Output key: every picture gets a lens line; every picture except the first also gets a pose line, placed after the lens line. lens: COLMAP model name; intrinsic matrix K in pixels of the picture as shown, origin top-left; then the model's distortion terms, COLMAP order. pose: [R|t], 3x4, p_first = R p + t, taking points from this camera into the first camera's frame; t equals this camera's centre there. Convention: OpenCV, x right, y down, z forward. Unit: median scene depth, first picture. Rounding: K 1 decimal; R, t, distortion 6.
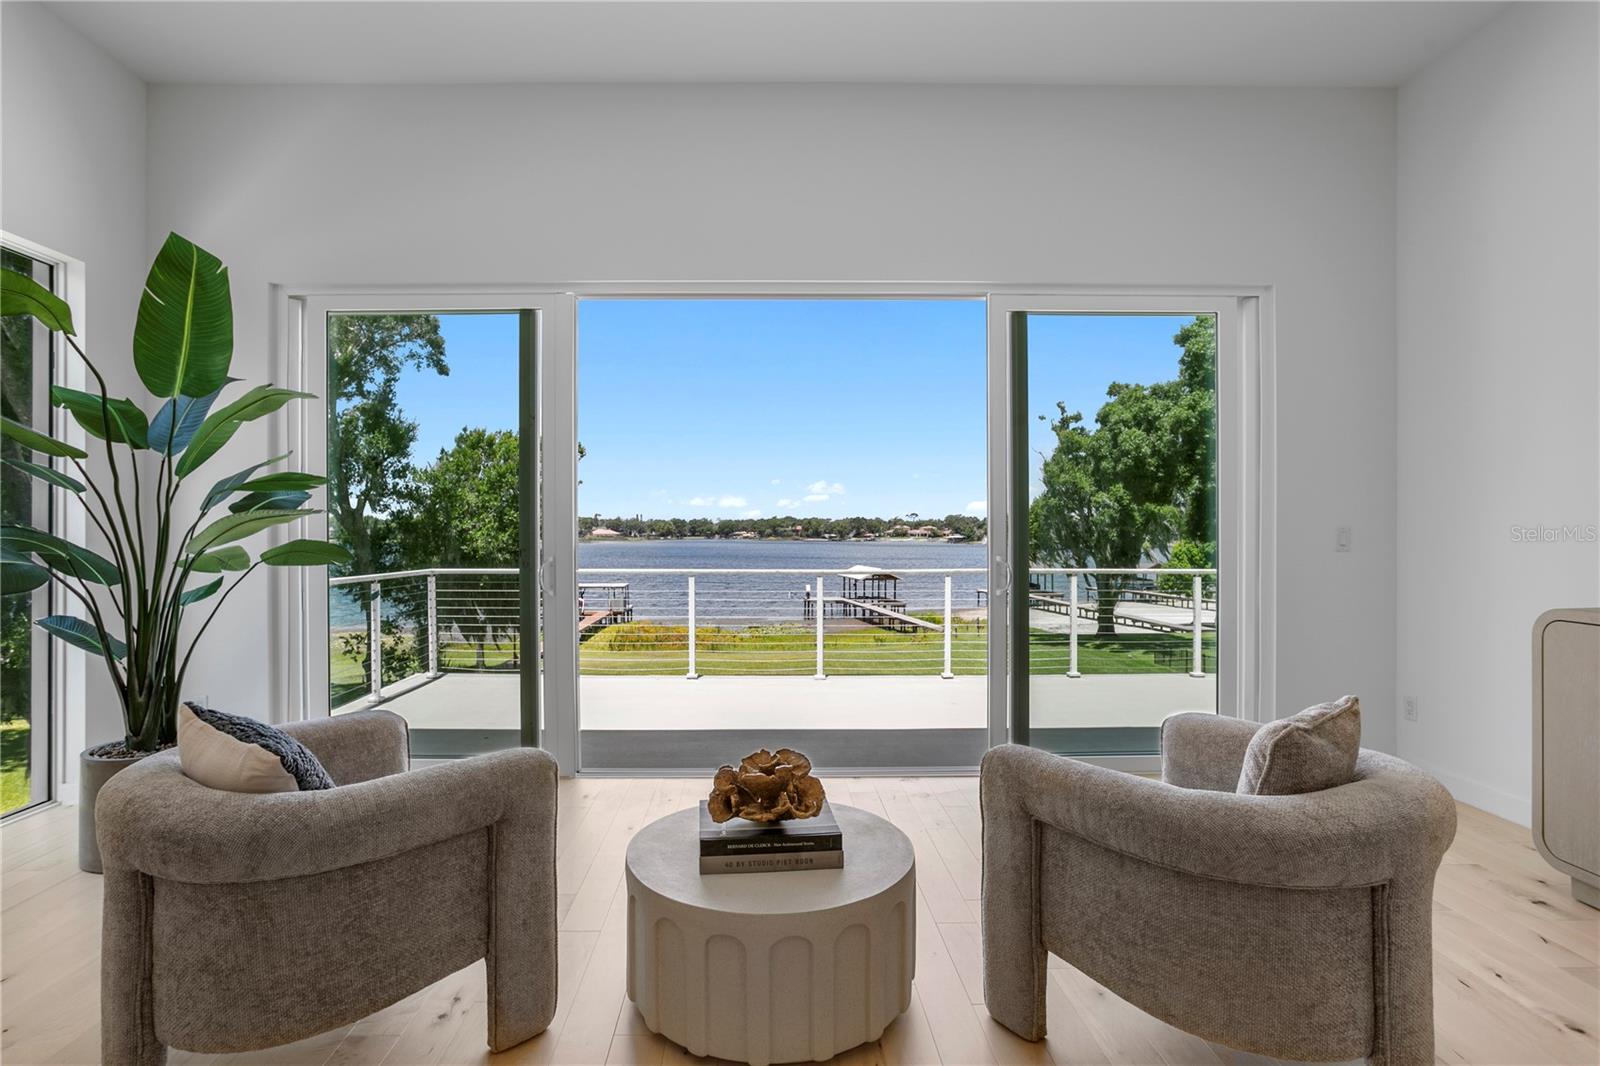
lens RADIAL K [[844.1, 0, 775.4], [0, 844.1, 531.1], [0, 0, 1]] dist [-0.034526, 0.018196]
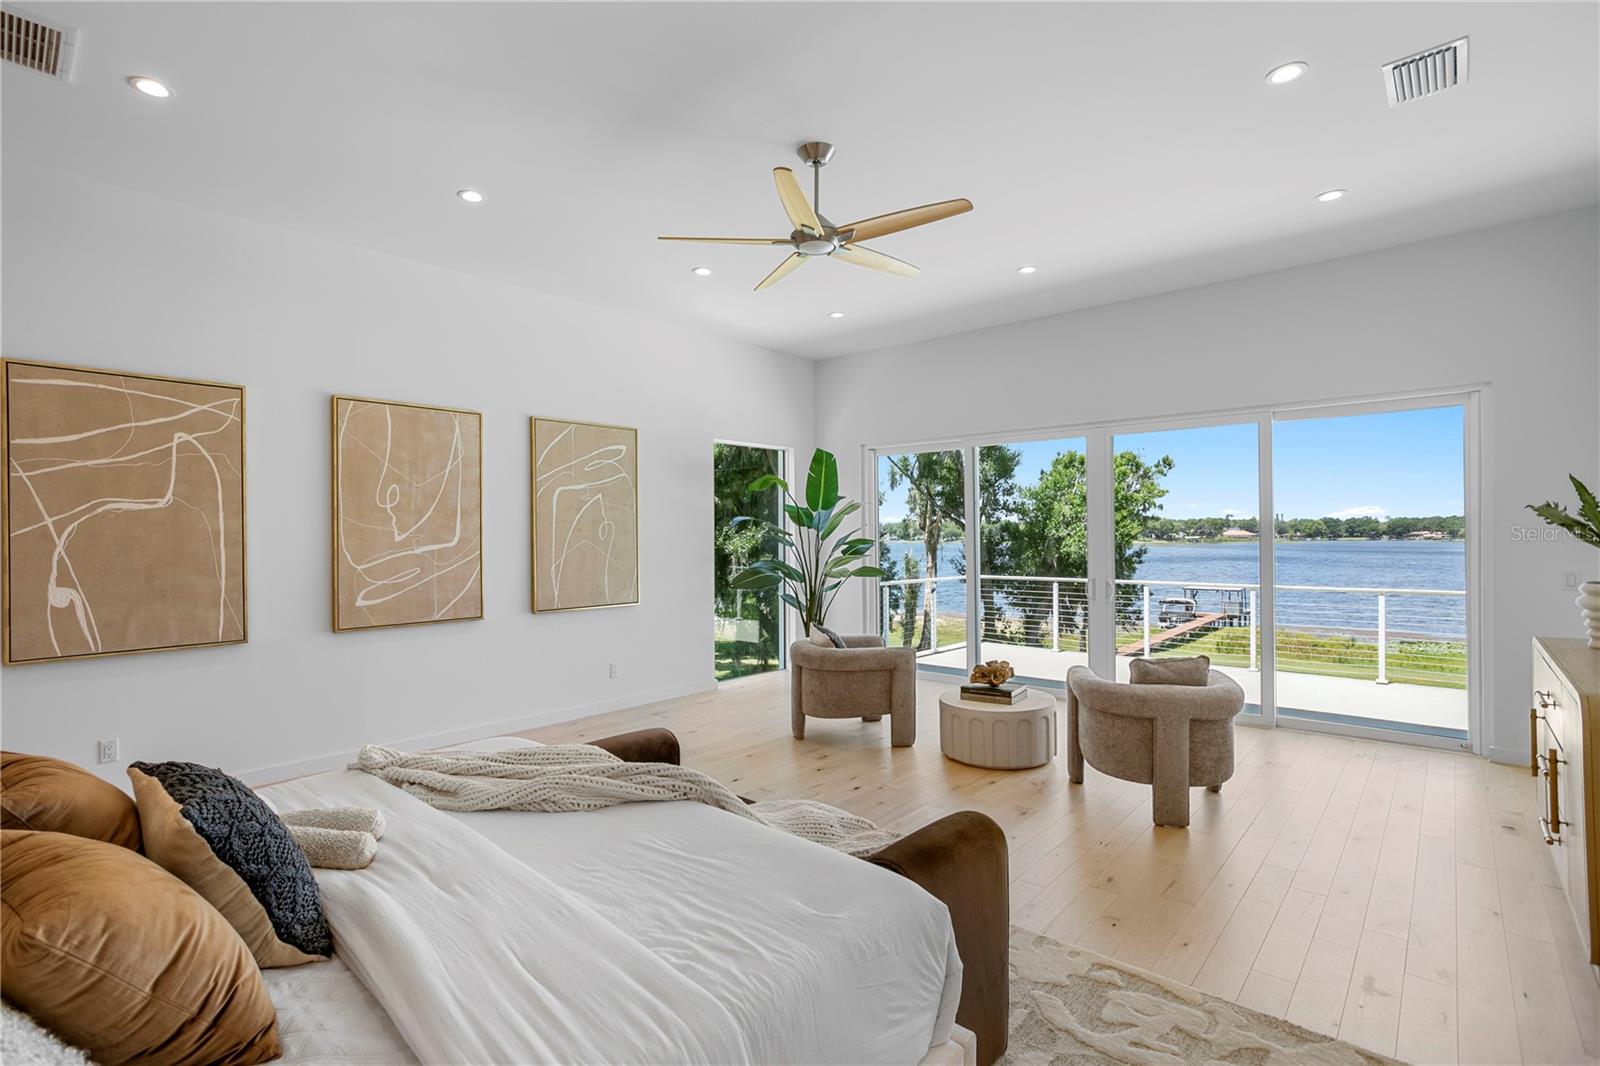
lens RADIAL K [[781.3, 0, 780.5], [0, 781.3, 536.0], [0, 0, 1]] dist [-0.020348, 0.002188]
pose [[0.742338, -0.002592, -0.670020, 0.710252], [0.005419, 0.999983, 0.002135, -0.078536], [0.670003, -0.005216, 0.742340, -0.768263]]
